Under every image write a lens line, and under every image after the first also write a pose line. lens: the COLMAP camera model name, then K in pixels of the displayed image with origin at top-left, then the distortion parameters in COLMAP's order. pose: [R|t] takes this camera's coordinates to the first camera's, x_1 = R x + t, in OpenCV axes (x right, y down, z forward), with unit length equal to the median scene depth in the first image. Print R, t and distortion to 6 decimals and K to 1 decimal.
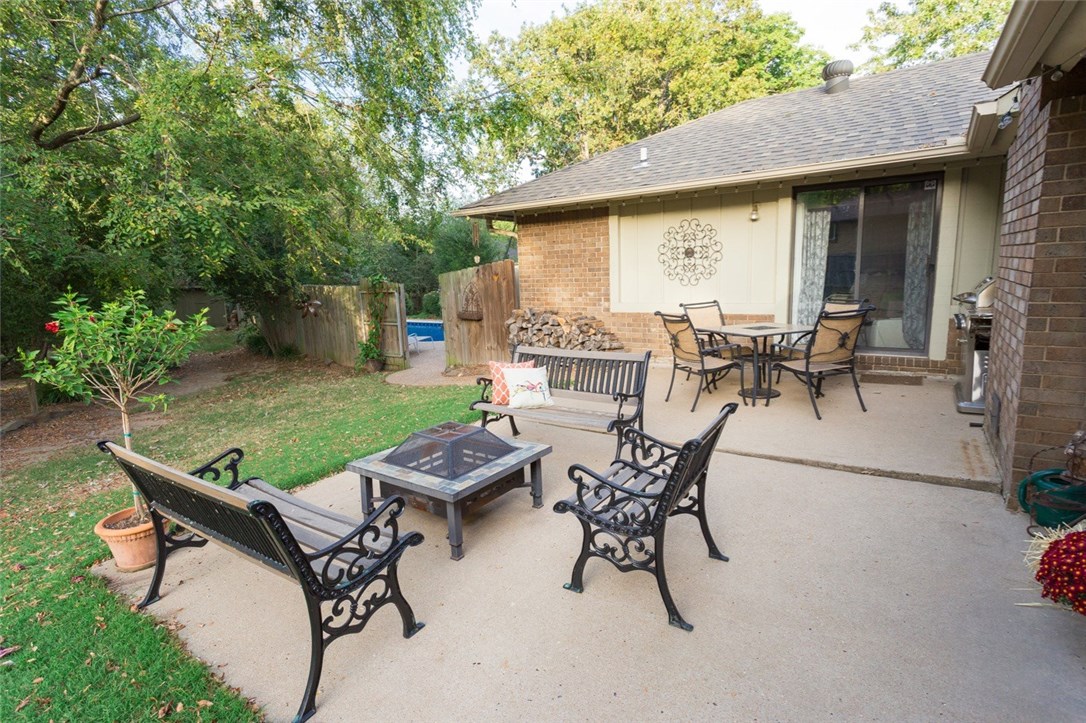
lens RADIAL K [[513.6, 0, 552.0], [0, 513.6, 359.7], [0, 0, 1]] dist [-0.001135, 0.000728]
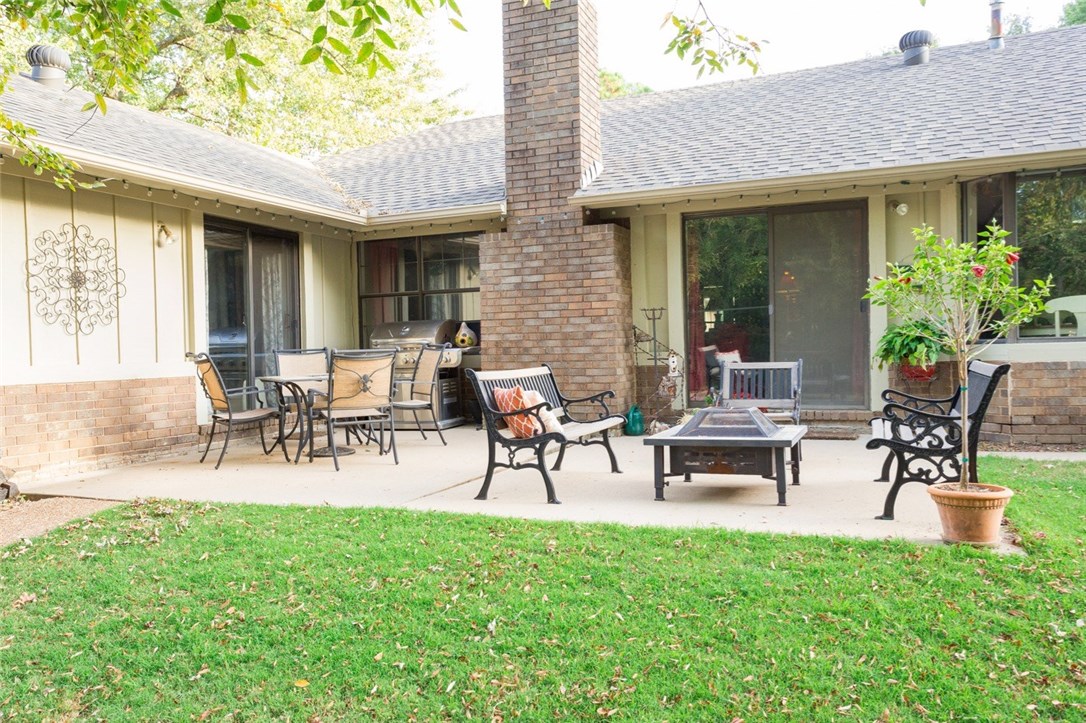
lens RADIAL K [[806.9, 0, 543.9], [0, 806.9, 357.3], [0, 0, 1]] dist [0.012548, -0.006914]
pose [[-0.190560, 0.031410, 0.981173, -0.734973], [0.198552, 0.980064, 0.007188, -0.021971], [-0.961386, 0.196184, -0.192997, 0.679925]]
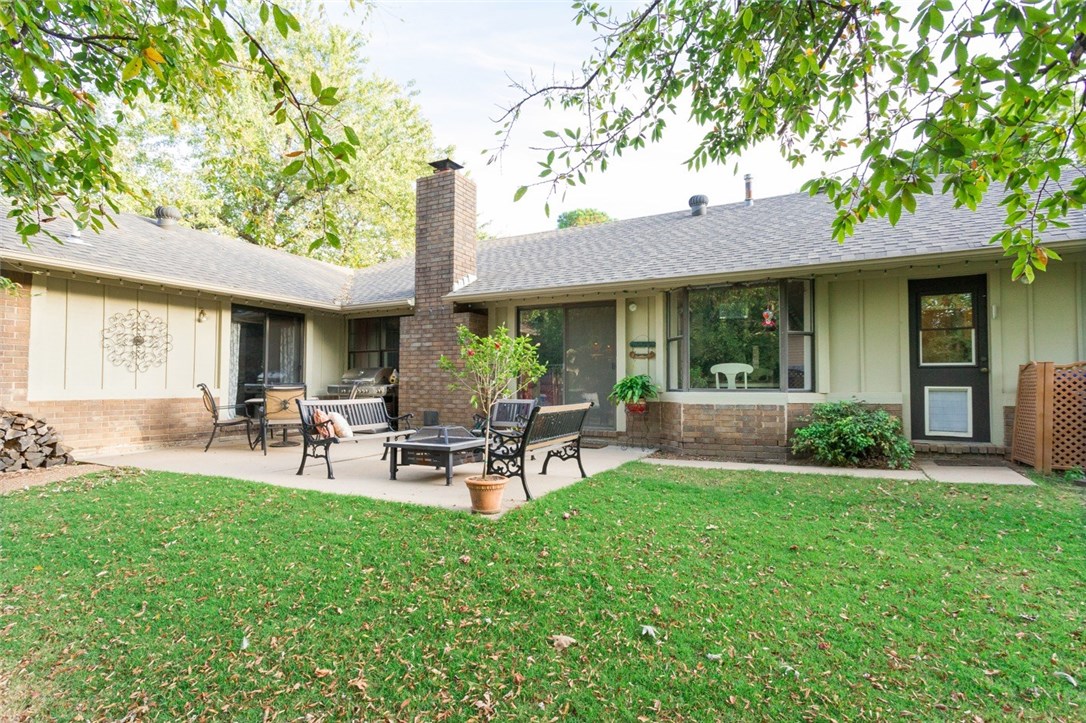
lens RADIAL K [[513.6, 0, 540.9], [0, 513.6, 366.9], [0, 0, 1]] dist [-0.001135, 0.000728]
pose [[-0.115532, 0.069488, 0.990870, -0.842451], [0.171146, 0.984024, -0.049053, 0.032919], [-0.978449, 0.163916, -0.125579, 0.343178]]
